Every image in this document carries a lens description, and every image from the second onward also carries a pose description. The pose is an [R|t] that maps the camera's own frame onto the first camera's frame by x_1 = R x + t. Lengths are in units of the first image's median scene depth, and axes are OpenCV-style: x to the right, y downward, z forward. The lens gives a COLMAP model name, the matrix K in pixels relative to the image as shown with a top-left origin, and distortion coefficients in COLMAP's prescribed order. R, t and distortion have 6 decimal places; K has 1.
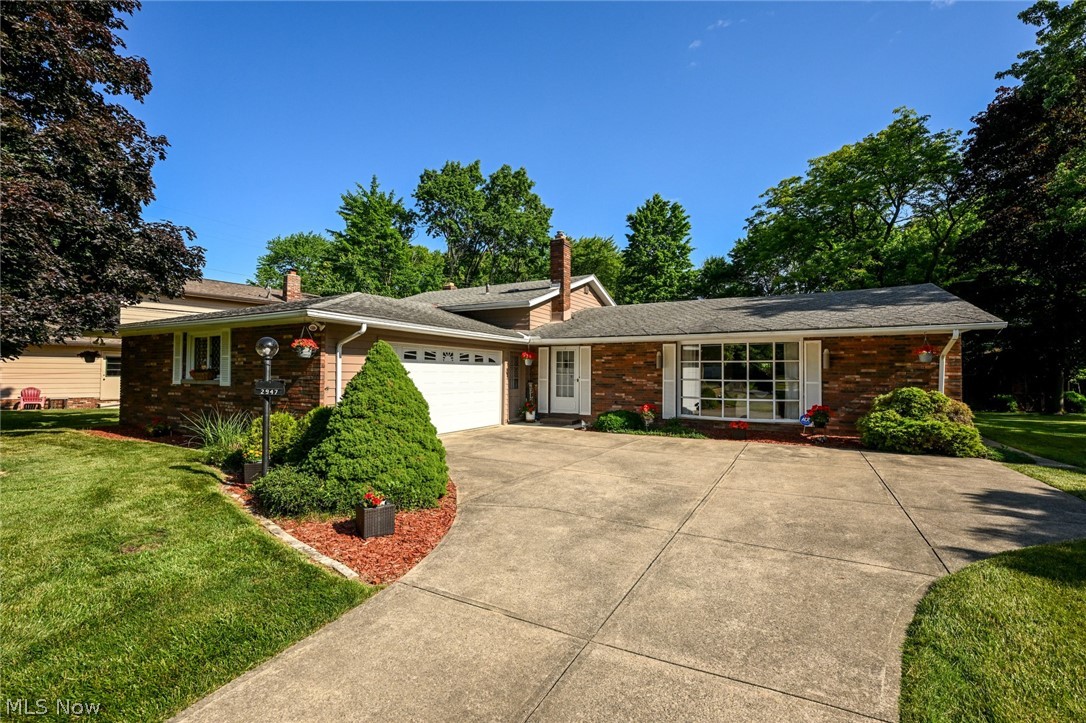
lens RADIAL K [[468.0, 0, 543.0], [0, 468.0, 361.5], [0, 0, 1]] dist [-0.000777, -0.000176]
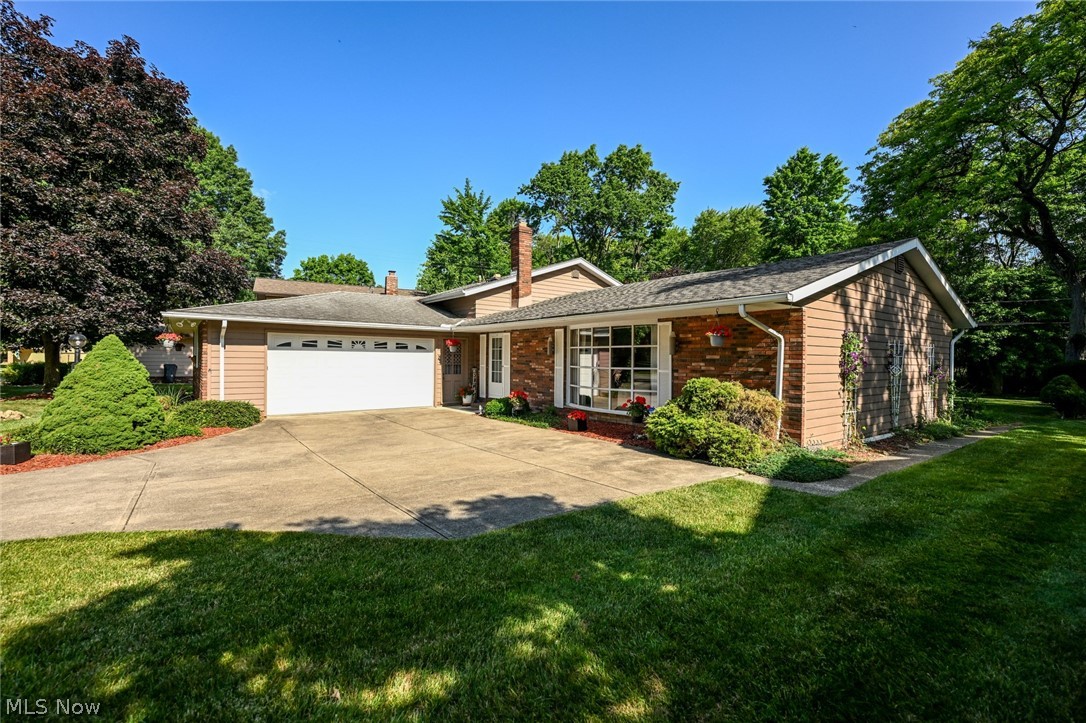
lens RADIAL K [[479.5, 0, 559.0], [0, 479.5, 360.6], [0, 0, 1]] dist [-0.009683, -0.000141]
pose [[0.917975, 0.003729, -0.396622, 0.607686], [0.006828, 0.999659, 0.025201, 0.002094], [0.396580, -0.025842, 0.917636, 0.094867]]
